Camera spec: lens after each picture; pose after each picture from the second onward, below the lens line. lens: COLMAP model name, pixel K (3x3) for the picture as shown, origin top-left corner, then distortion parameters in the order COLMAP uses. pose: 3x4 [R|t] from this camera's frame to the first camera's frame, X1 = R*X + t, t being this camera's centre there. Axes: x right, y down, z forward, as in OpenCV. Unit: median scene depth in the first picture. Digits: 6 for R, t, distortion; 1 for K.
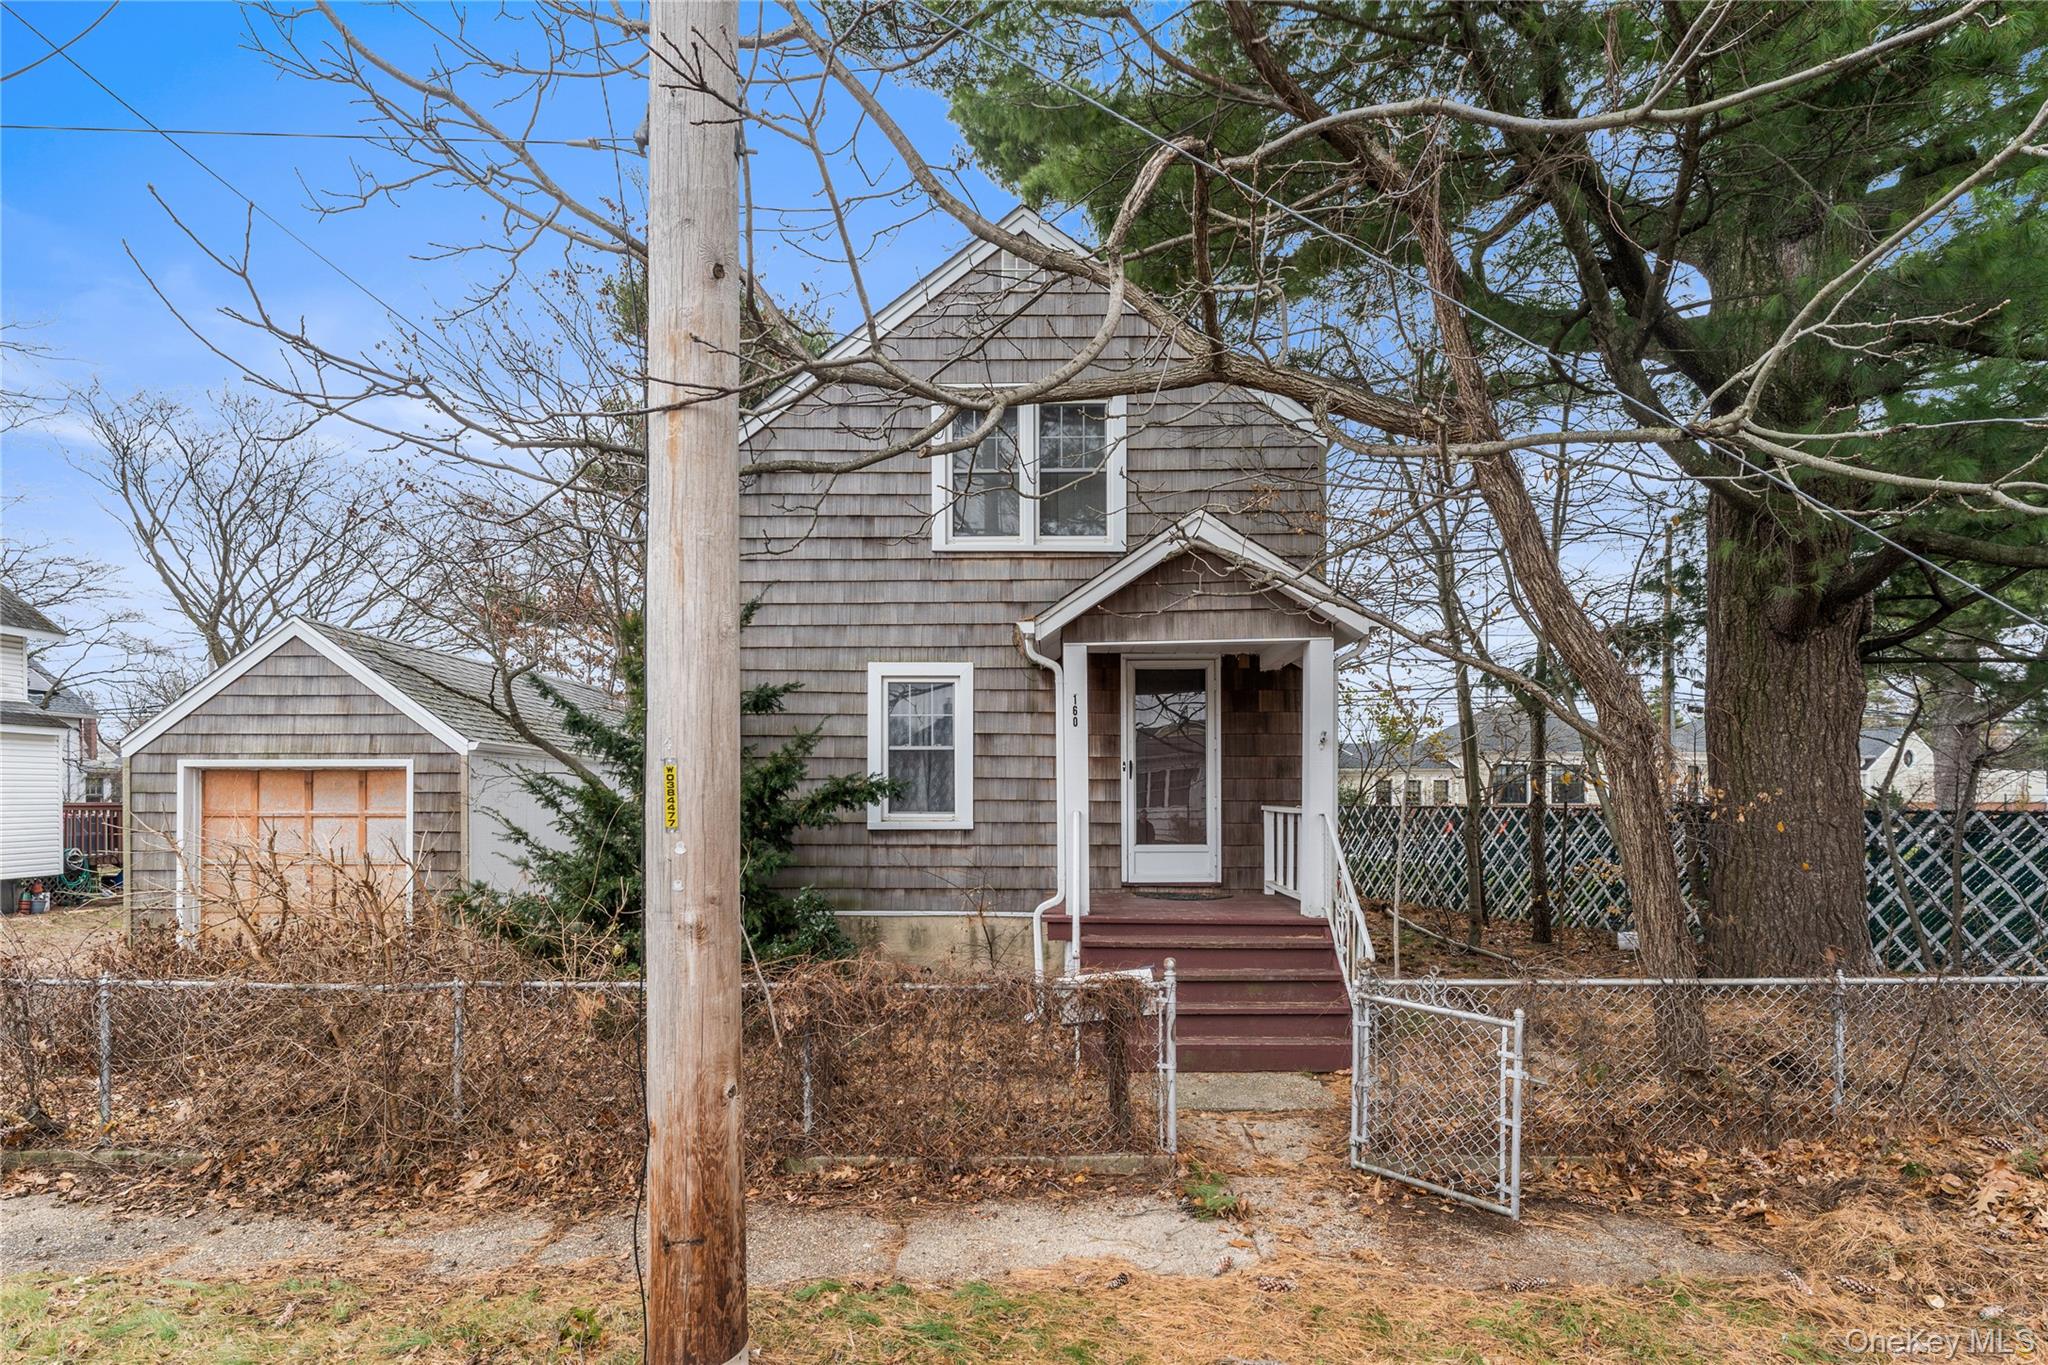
lens RADIAL K [[1003.2, 0, 1009.5], [0, 1003.2, 806.6], [0, 0, 1]] dist [0.000959, -0.001513]
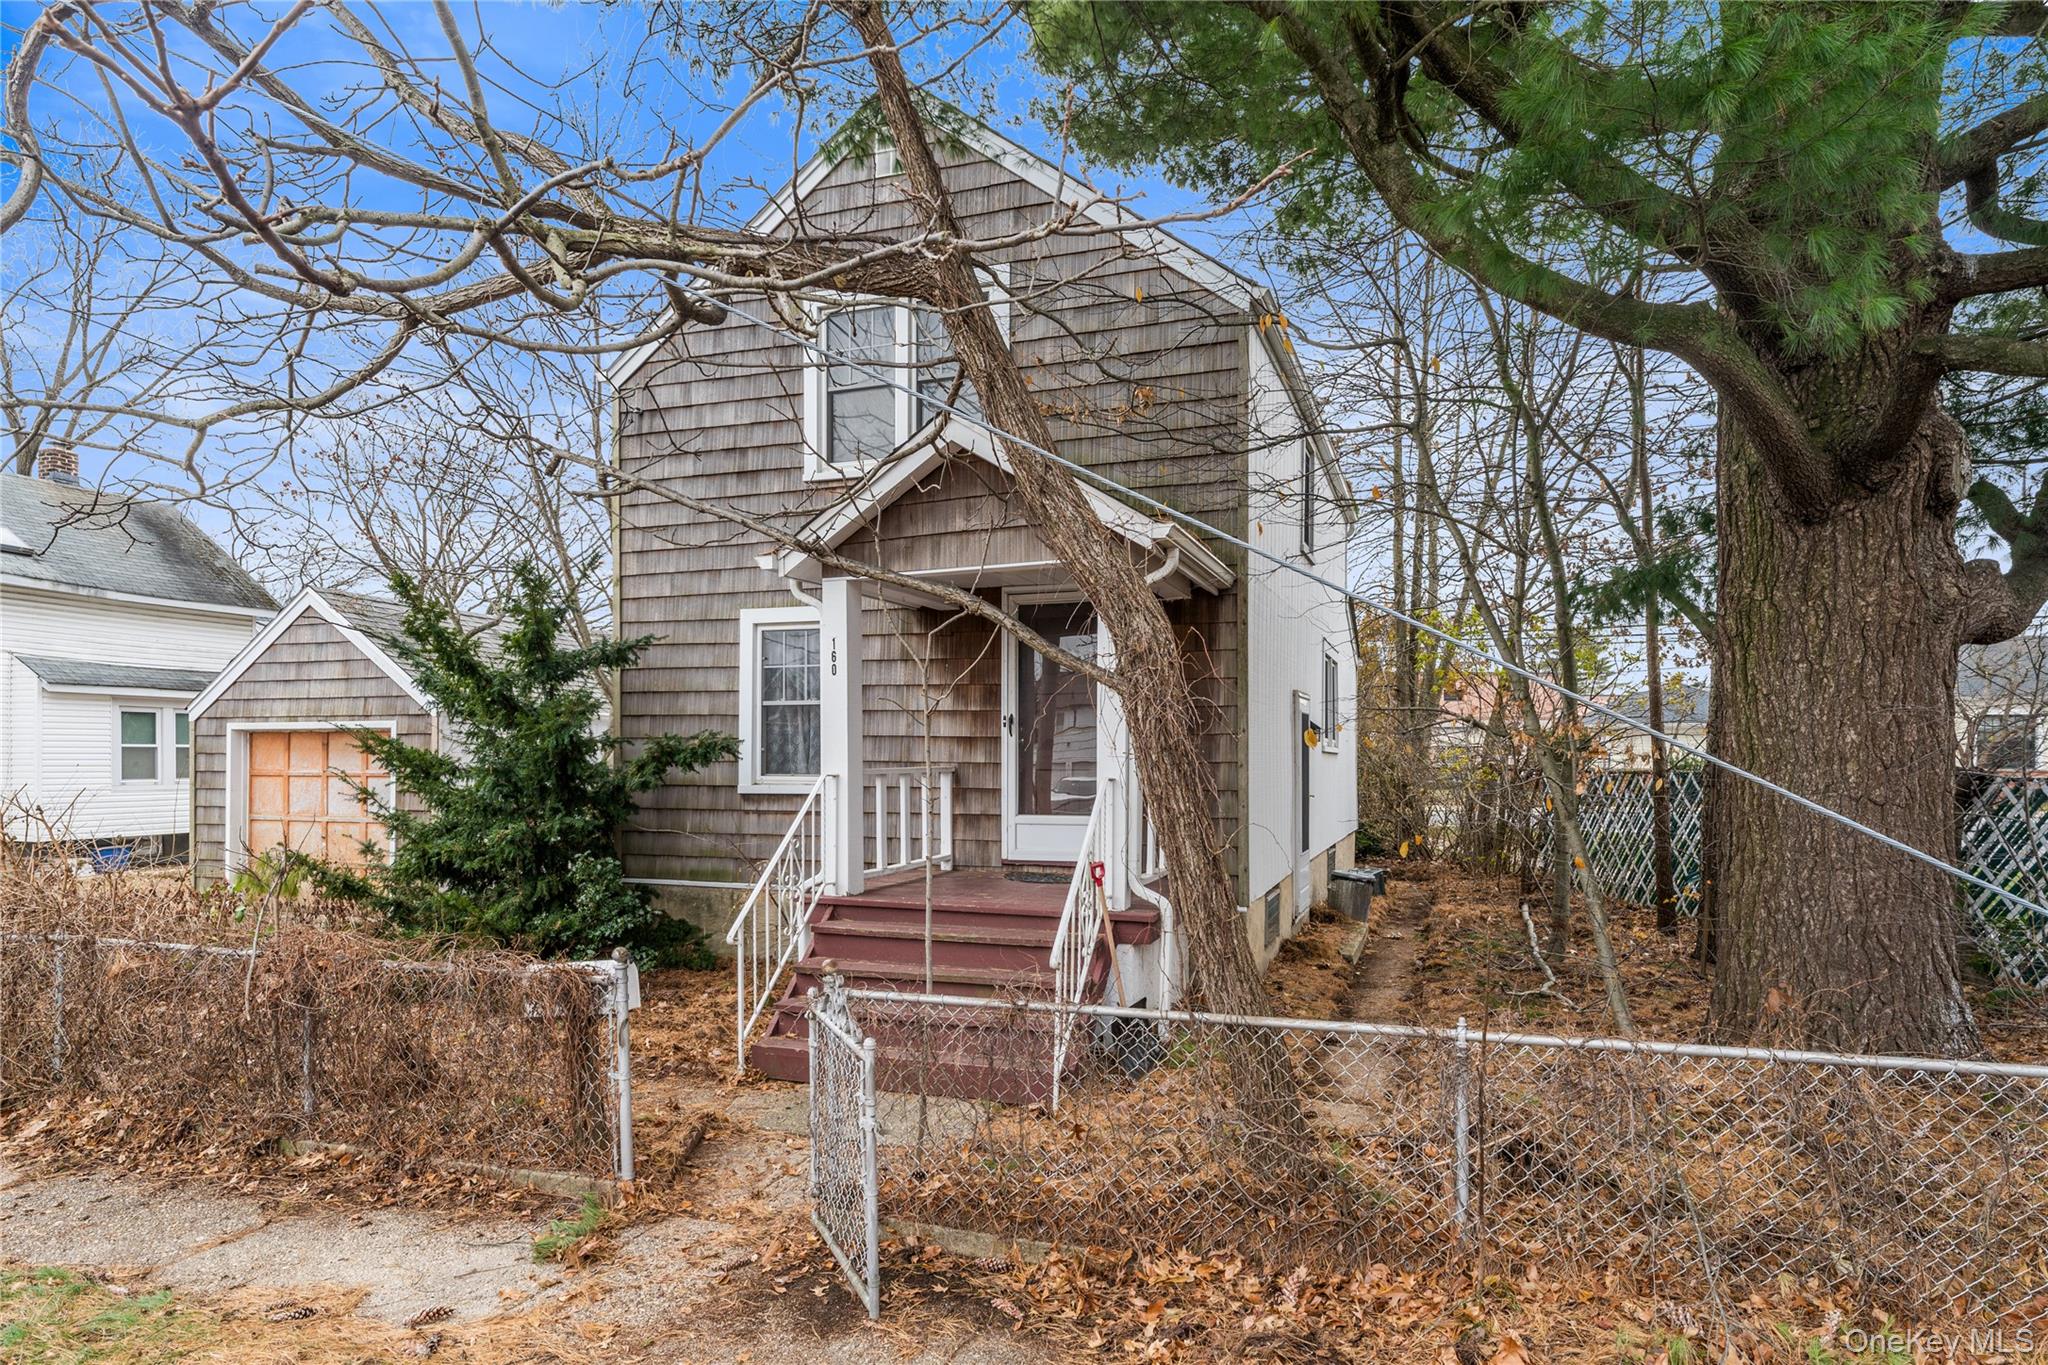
lens RADIAL K [[1112.0, 0, 1008.9], [0, 1112.0, 776.9], [0, 0, 1]] dist [0.001665, 0.000727]
pose [[0.955419, 0.005807, -0.295196, 0.389388], [-0.003943, 0.999968, 0.006906, -0.000039], [0.295227, -0.005434, 0.955412, 0.108644]]
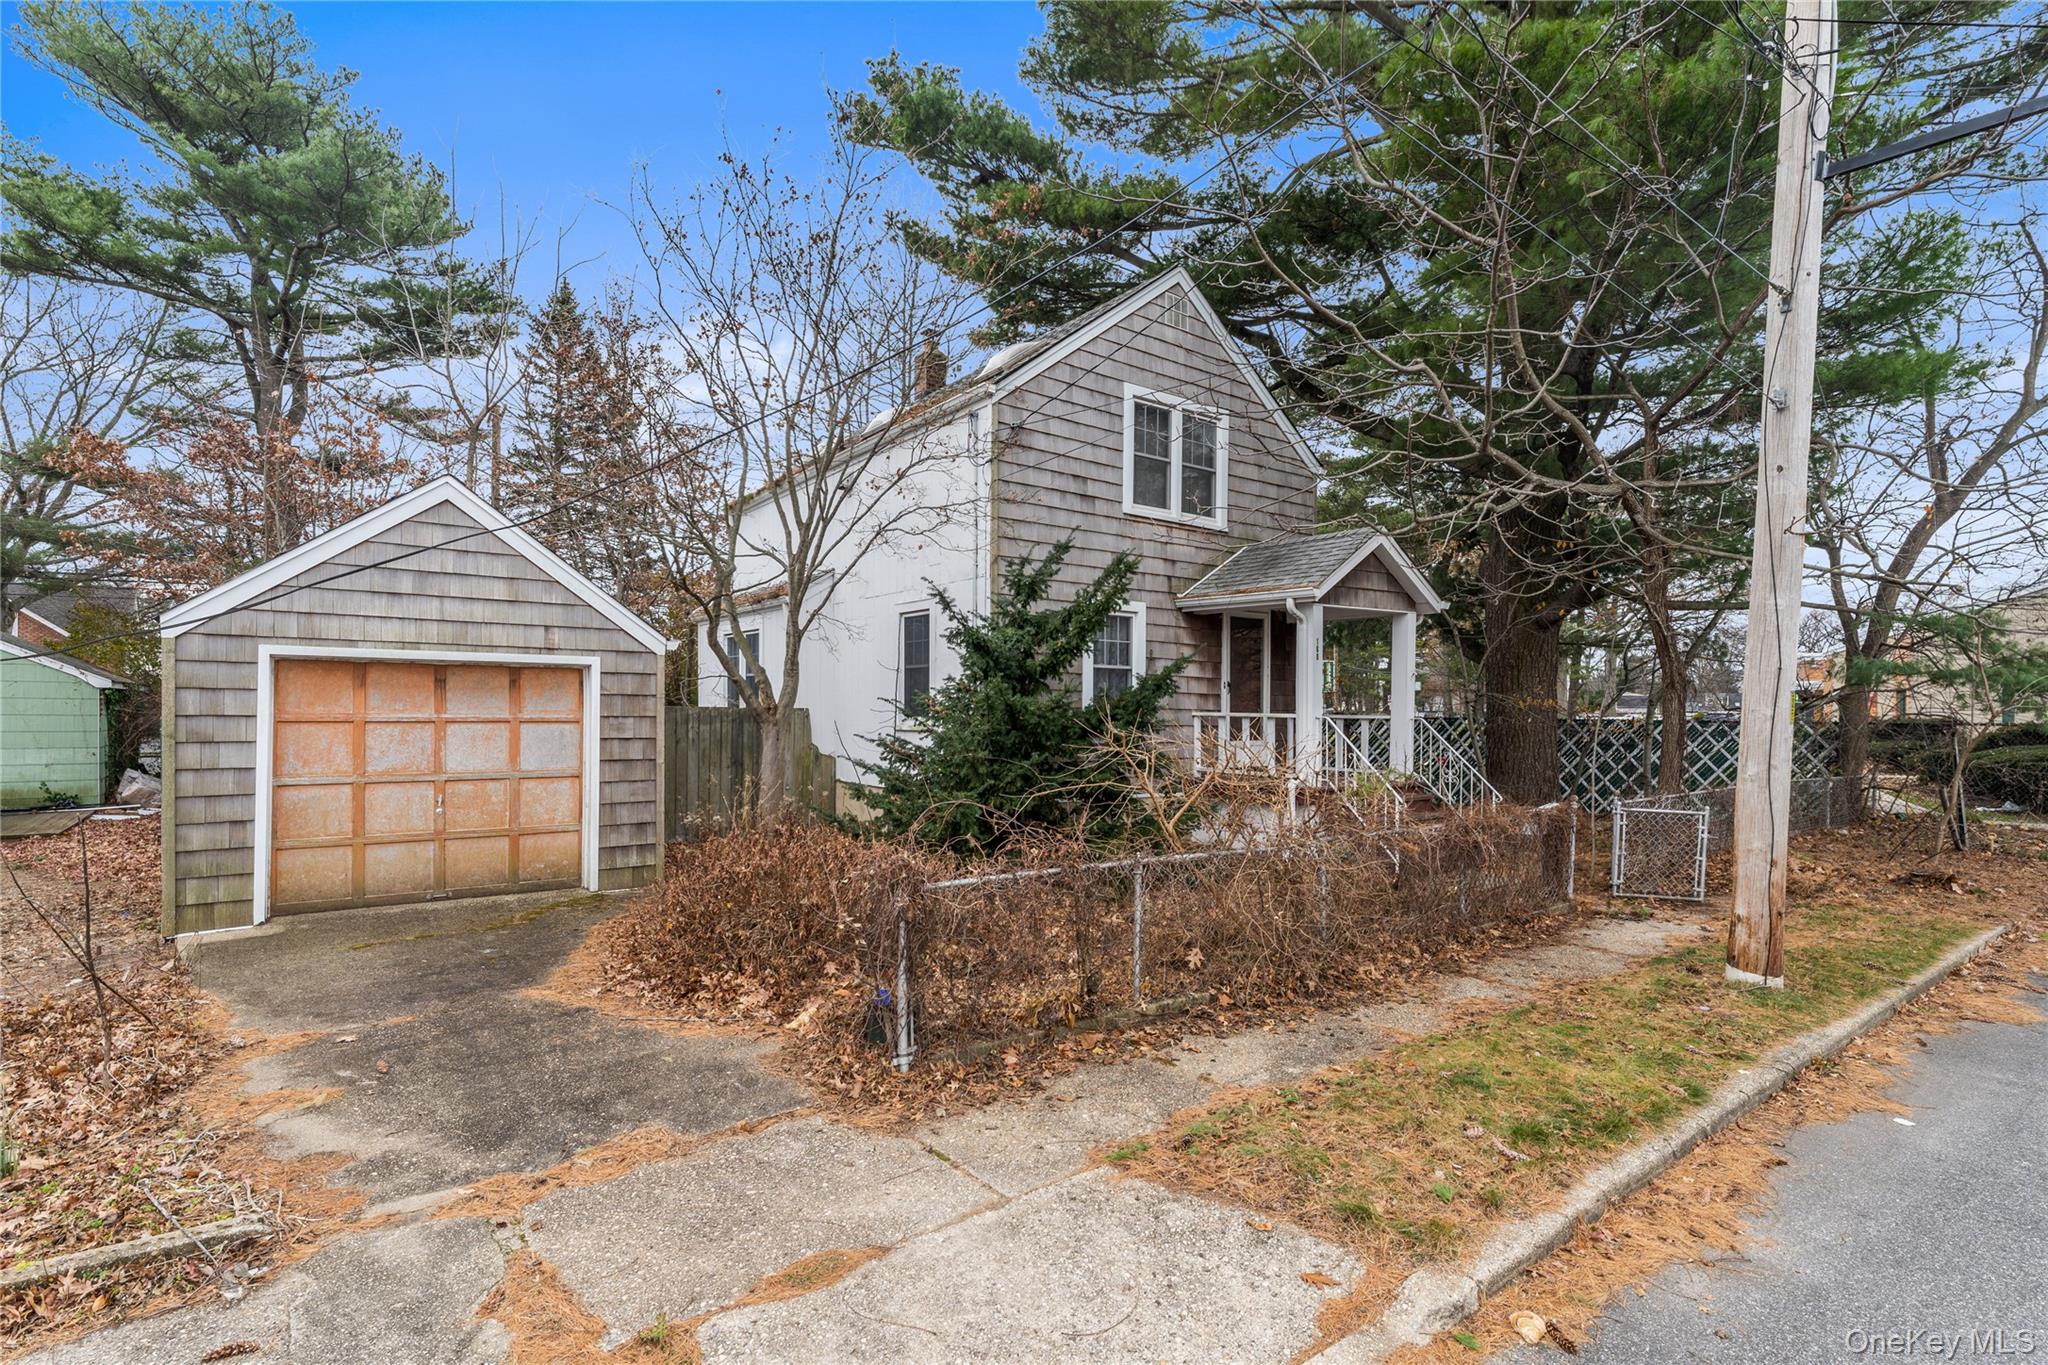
lens RADIAL K [[1003.2, 0, 999.8], [0, 1003.2, 709.2], [0, 0, 1]] dist [0.000959, -0.001513]
pose [[0.786173, 0.006084, 0.617976, -0.982164], [-0.006243, 0.999979, -0.001902, -0.001615], [-0.617975, -0.002363, 0.786194, 0.094791]]
